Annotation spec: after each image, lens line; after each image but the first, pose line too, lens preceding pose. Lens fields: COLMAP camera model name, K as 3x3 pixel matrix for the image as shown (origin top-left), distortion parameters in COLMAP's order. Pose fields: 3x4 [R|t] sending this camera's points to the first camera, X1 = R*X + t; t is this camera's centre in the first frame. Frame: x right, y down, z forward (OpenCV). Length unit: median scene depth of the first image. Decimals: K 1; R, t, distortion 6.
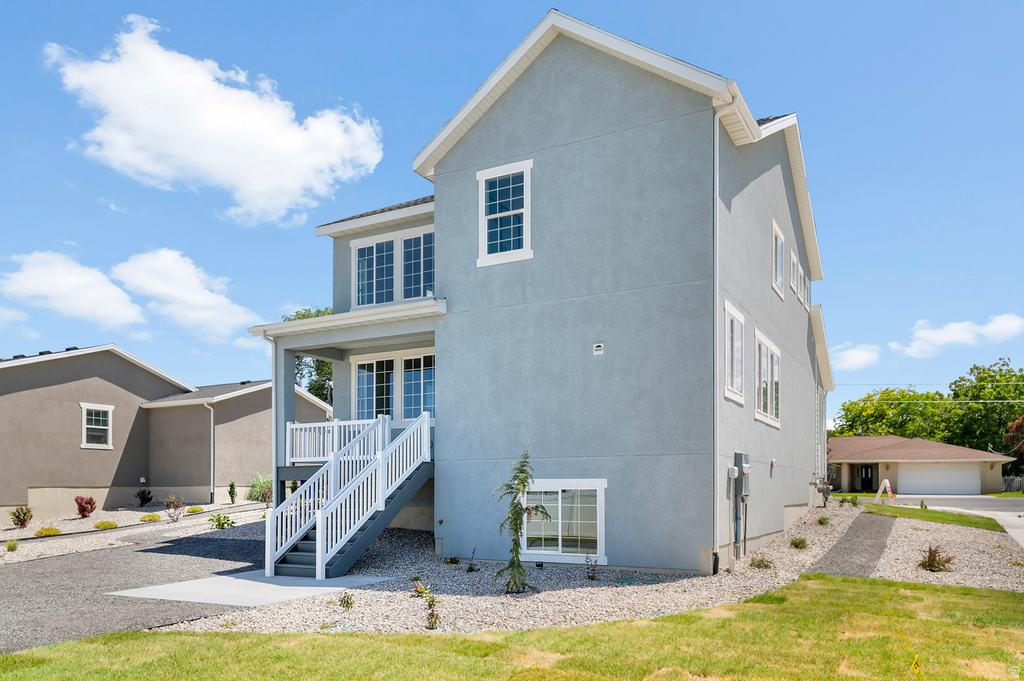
lens RADIAL K [[721.4, 0, 511.7], [0, 721.4, 343.7], [0, 0, 1]] dist [0.031318, 0.002200]
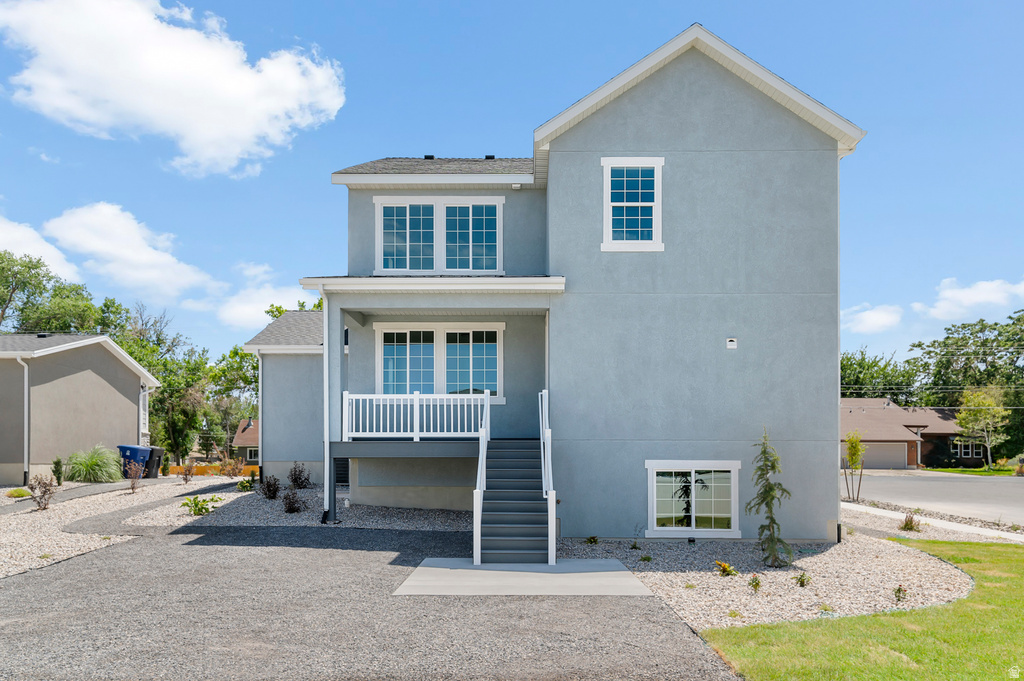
lens RADIAL K [[677.7, 0, 511.8], [0, 677.7, 337.6], [0, 0, 1]] dist [0.018758, 0.002626]
pose [[0.889498, 0.092461, 0.447486, -0.578654], [-0.095347, 0.995313, -0.016126, 0.042886], [-0.446880, -0.028322, 0.894145, 0.201263]]
